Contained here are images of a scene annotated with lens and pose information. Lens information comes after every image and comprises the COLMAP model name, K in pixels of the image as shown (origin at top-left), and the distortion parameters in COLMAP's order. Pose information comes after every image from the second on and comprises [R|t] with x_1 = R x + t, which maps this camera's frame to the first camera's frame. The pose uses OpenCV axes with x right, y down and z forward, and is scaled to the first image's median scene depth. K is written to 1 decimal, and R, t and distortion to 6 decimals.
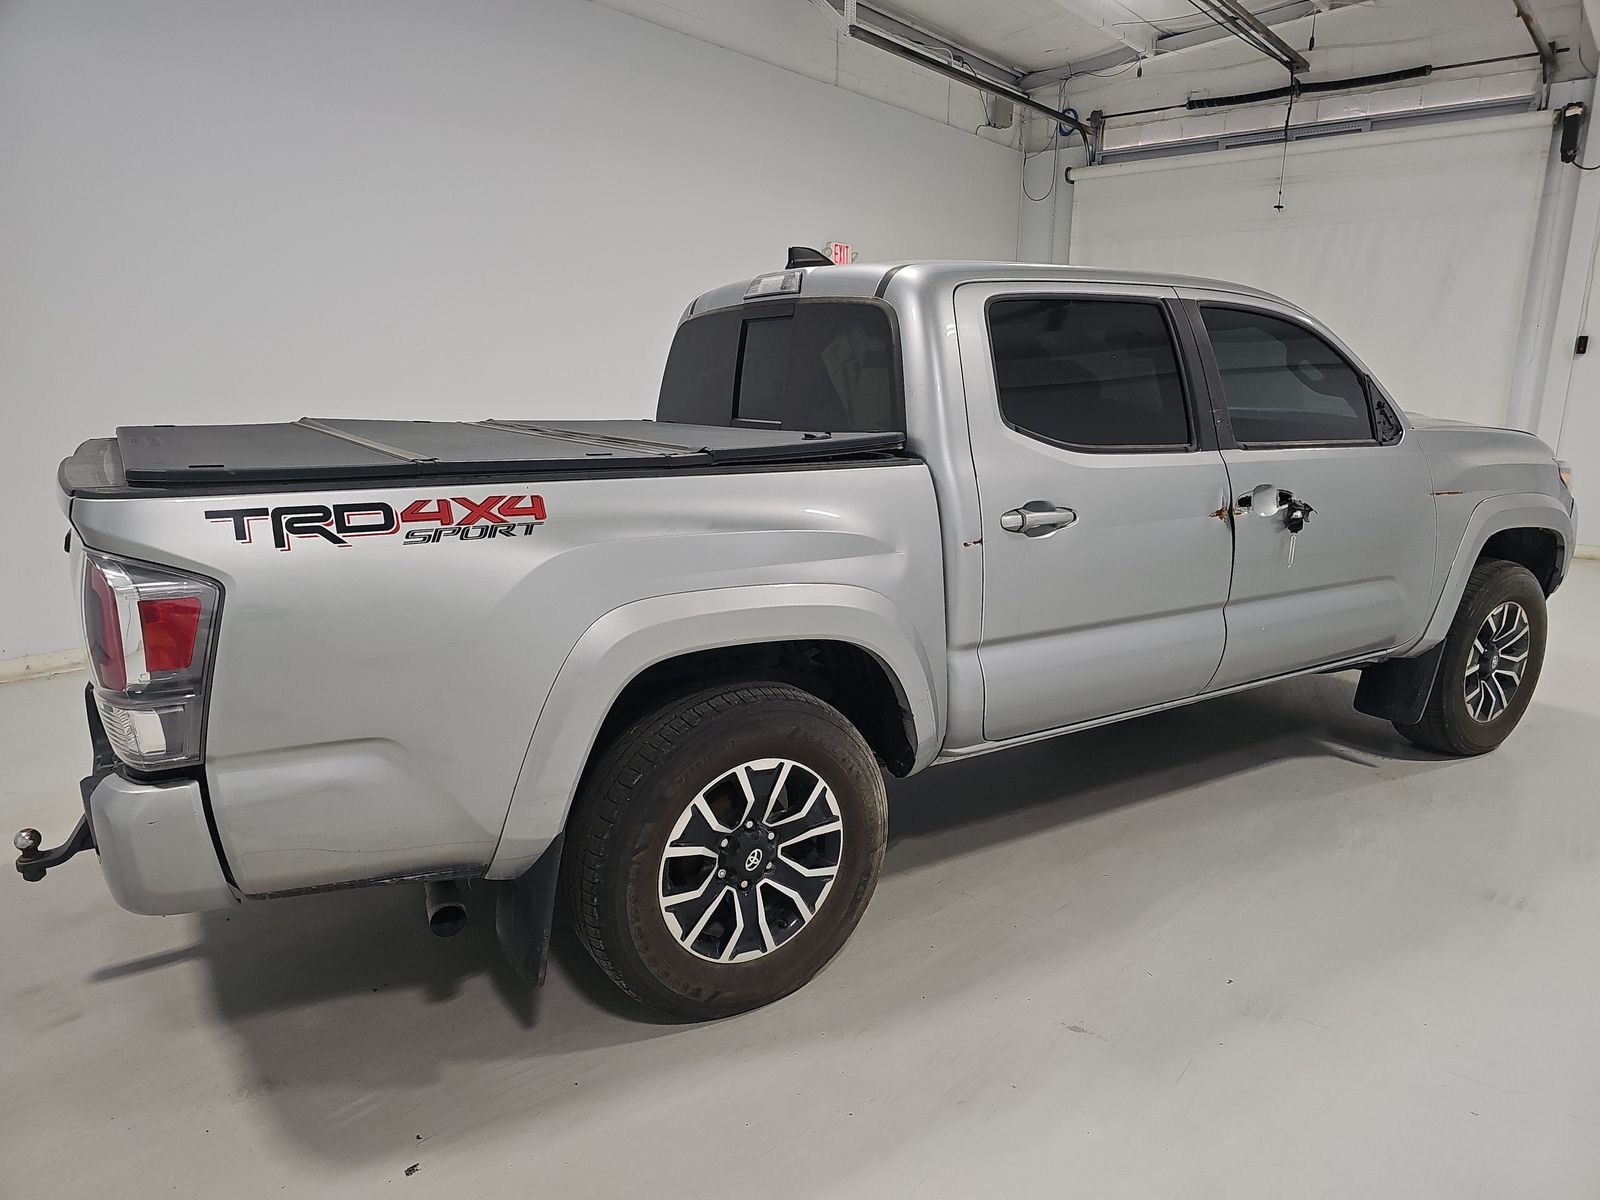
lens RADIAL K [[1057.3, 0, 782.8], [0, 1057.3, 555.0], [0, 0, 1]] dist [0.031271, -0.017970]
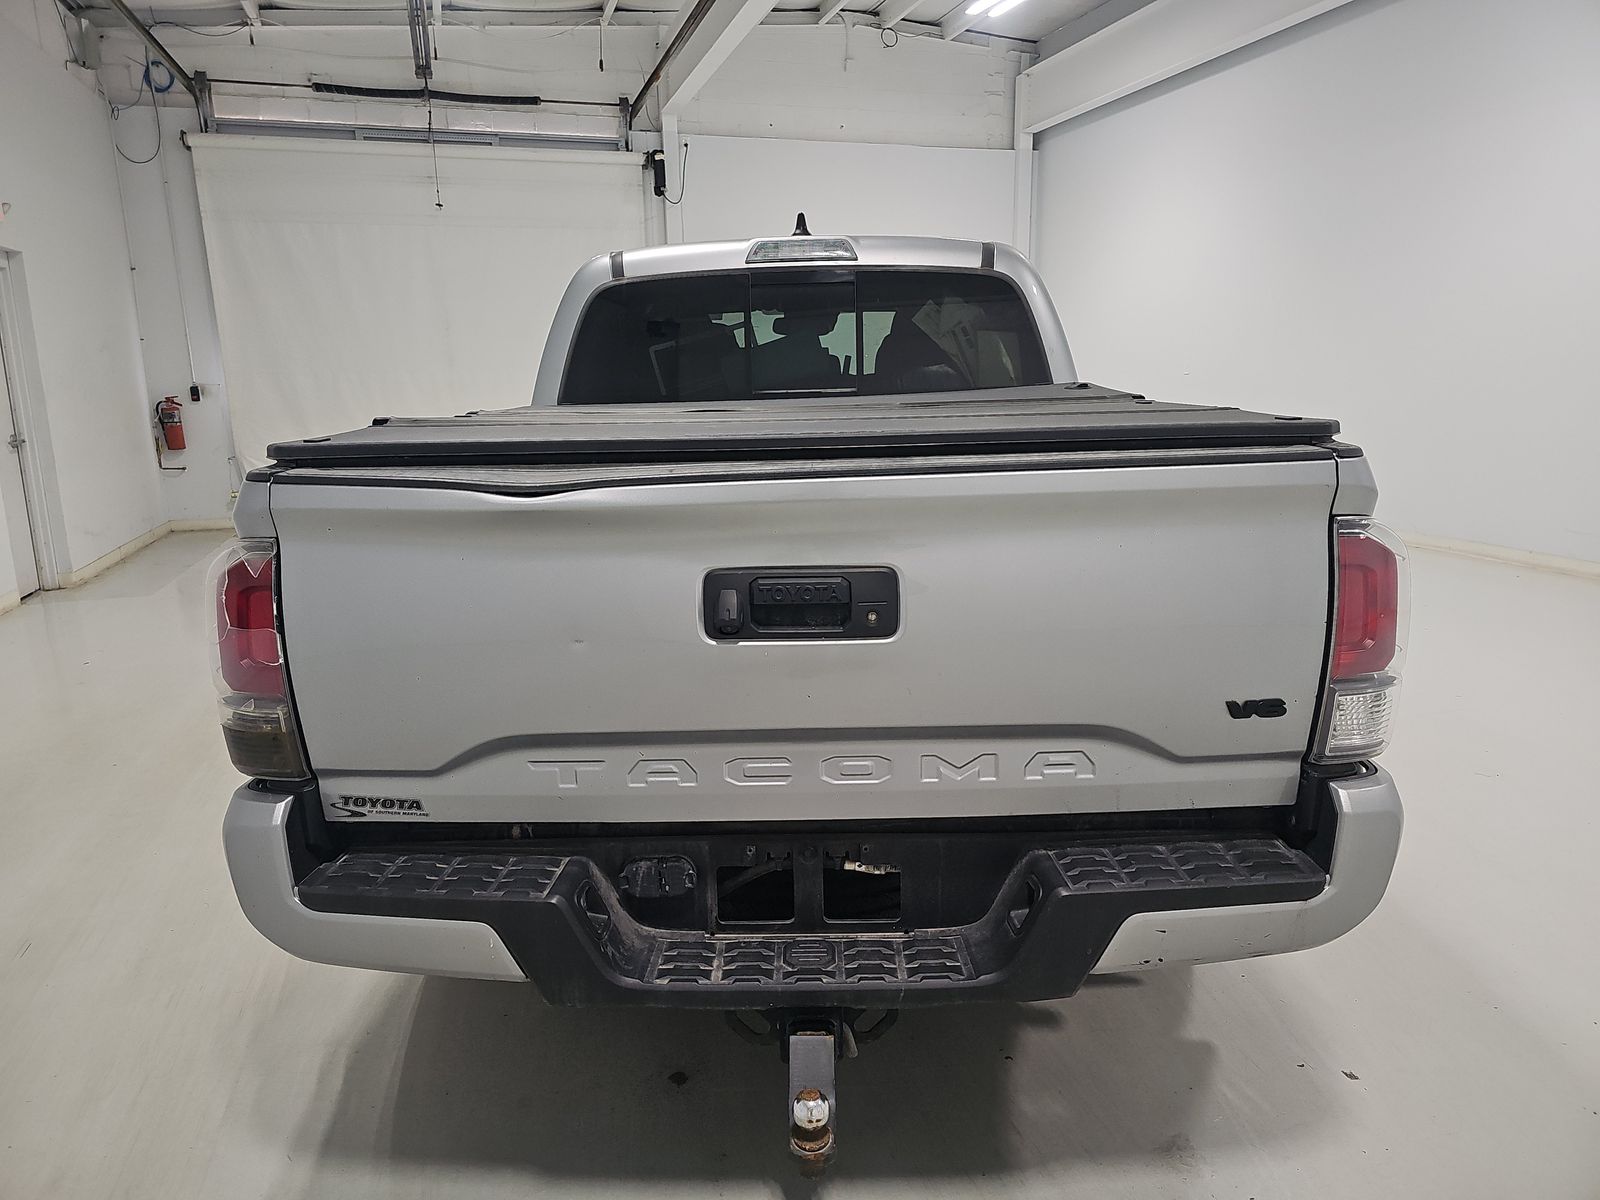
lens RADIAL K [[1057.3, 0, 782.8], [0, 1057.3, 555.0], [0, 0, 1]] dist [0.031271, -0.017970]
pose [[0.561344, -0.164974, 0.810973, -0.254948], [0.164379, 0.982631, 0.086112, -0.020213], [-0.811093, 0.084969, 0.578712, 0.142755]]
